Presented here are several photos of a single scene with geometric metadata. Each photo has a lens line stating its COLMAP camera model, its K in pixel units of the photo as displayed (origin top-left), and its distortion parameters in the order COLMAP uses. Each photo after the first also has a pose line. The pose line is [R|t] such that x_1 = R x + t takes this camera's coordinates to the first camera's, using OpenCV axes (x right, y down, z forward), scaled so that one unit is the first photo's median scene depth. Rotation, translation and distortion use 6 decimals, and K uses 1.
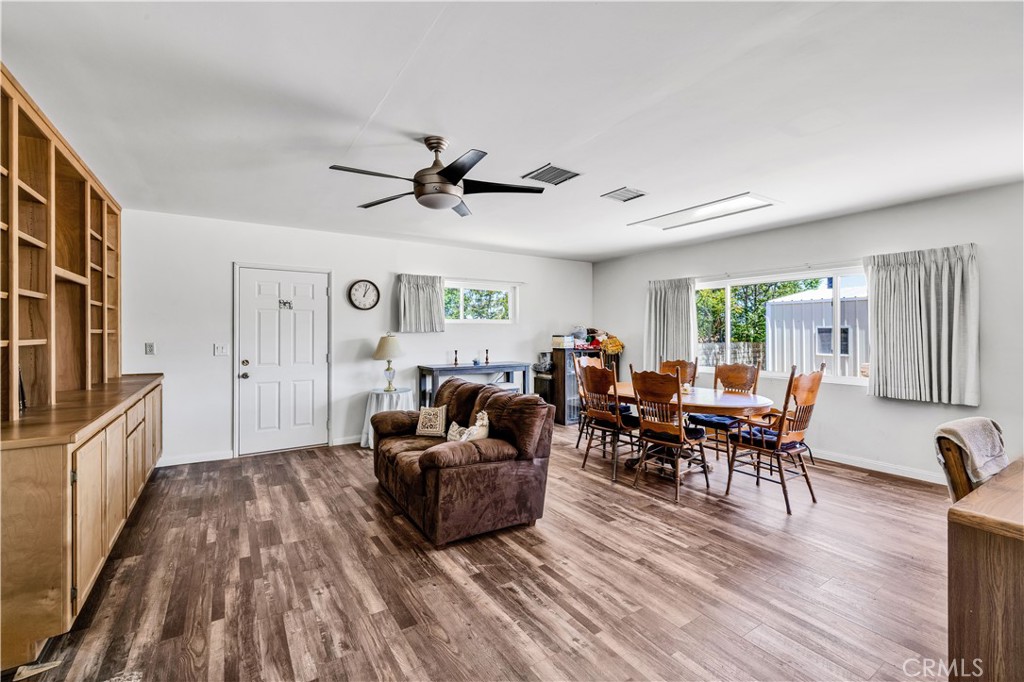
lens RADIAL K [[450.1, 0, 509.7], [0, 450.1, 335.6], [0, 0, 1]] dist [-0.000559, 0.000007]
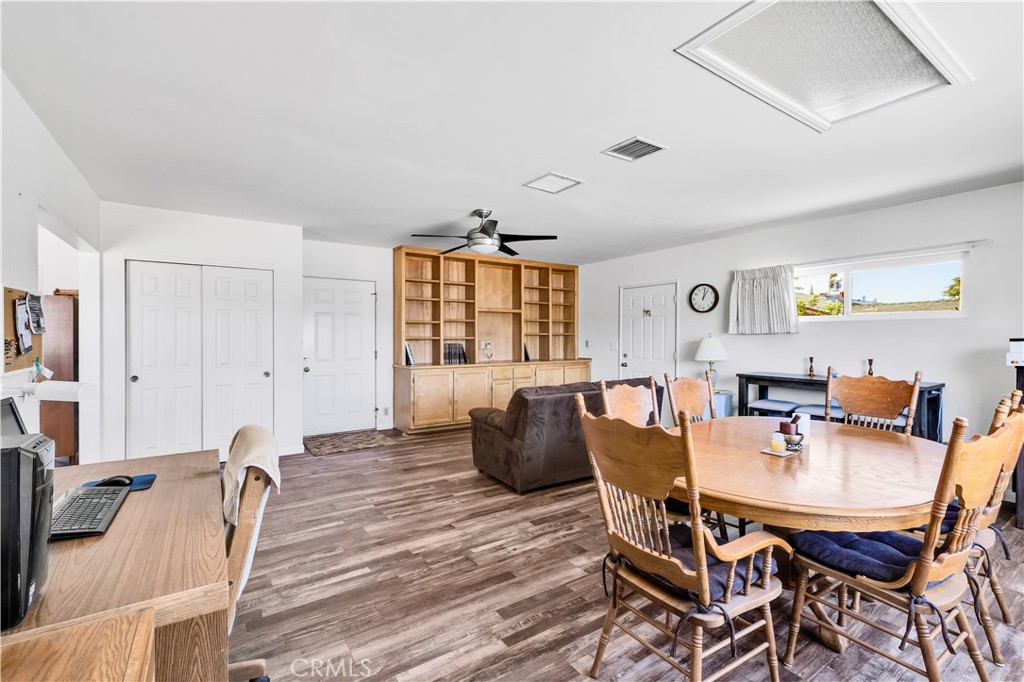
lens RADIAL K [[450.1, 0, 517.6], [0, 450.1, 338.4], [0, 0, 1]] dist [-0.000559, 0.000007]
pose [[0.015554, 0.003859, -0.999872, 1.239965], [-0.019004, 0.999813, 0.003563, 0.011543], [0.999698, 0.018947, 0.015624, 0.984398]]
